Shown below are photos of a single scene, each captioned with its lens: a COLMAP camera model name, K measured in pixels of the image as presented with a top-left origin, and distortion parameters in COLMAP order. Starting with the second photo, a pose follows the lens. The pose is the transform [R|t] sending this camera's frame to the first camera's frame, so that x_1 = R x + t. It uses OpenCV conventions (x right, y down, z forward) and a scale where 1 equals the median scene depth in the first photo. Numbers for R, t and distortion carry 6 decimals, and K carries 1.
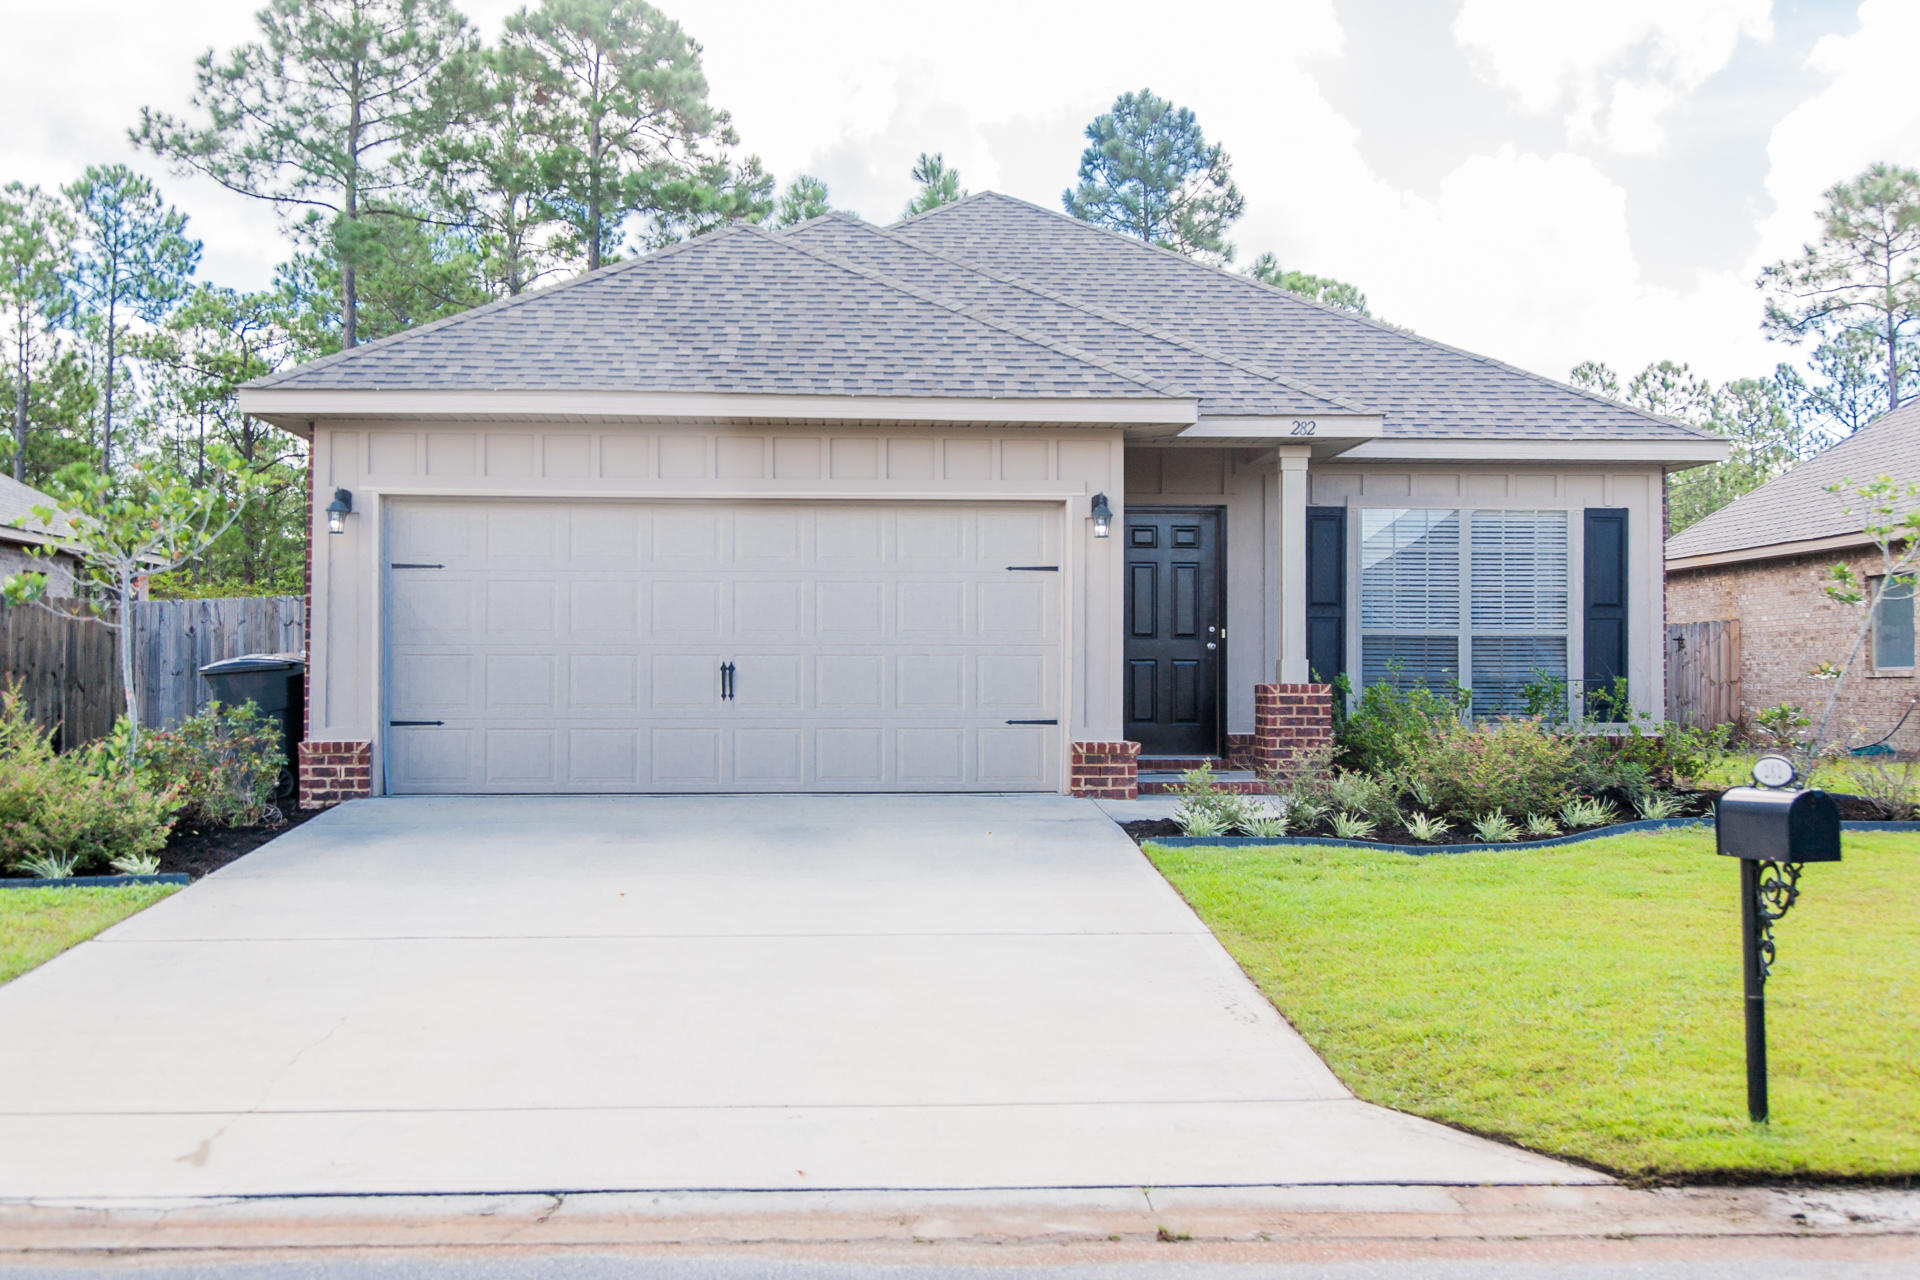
lens RADIAL K [[1979.1, 0, 1014.9], [0, 1979.1, 643.3], [0, 0, 1]] dist [0.032280, 0.008296]
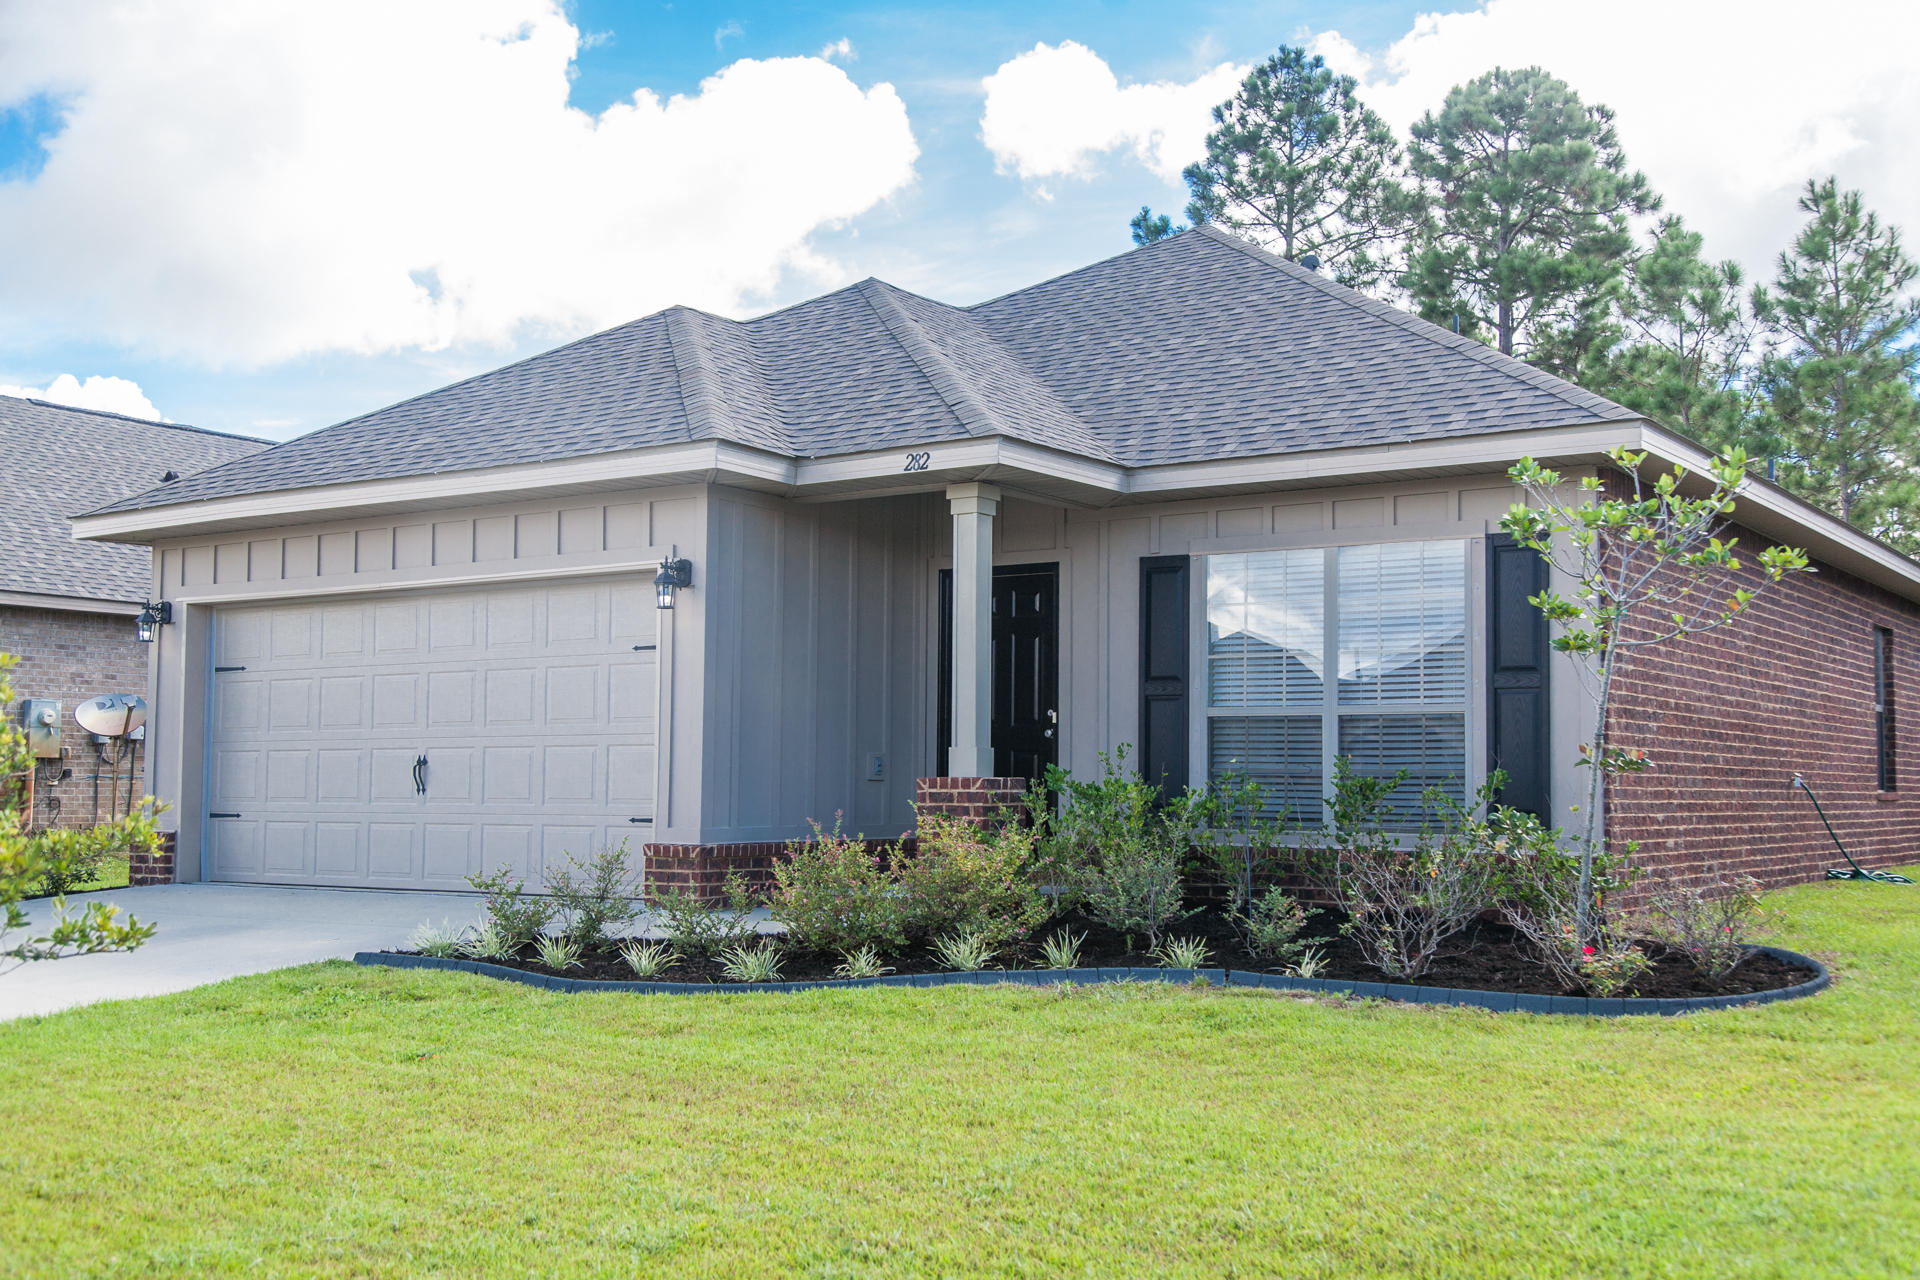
lens RADIAL K [[1979.1, 0, 1014.9], [0, 1979.1, 643.3], [0, 0, 1]] dist [0.032280, 0.008296]
pose [[0.800592, -0.042572, -0.597695, 0.646631], [0.007364, 0.998097, -0.061228, 0.015584], [0.599164, 0.044617, 0.799382, 0.372832]]
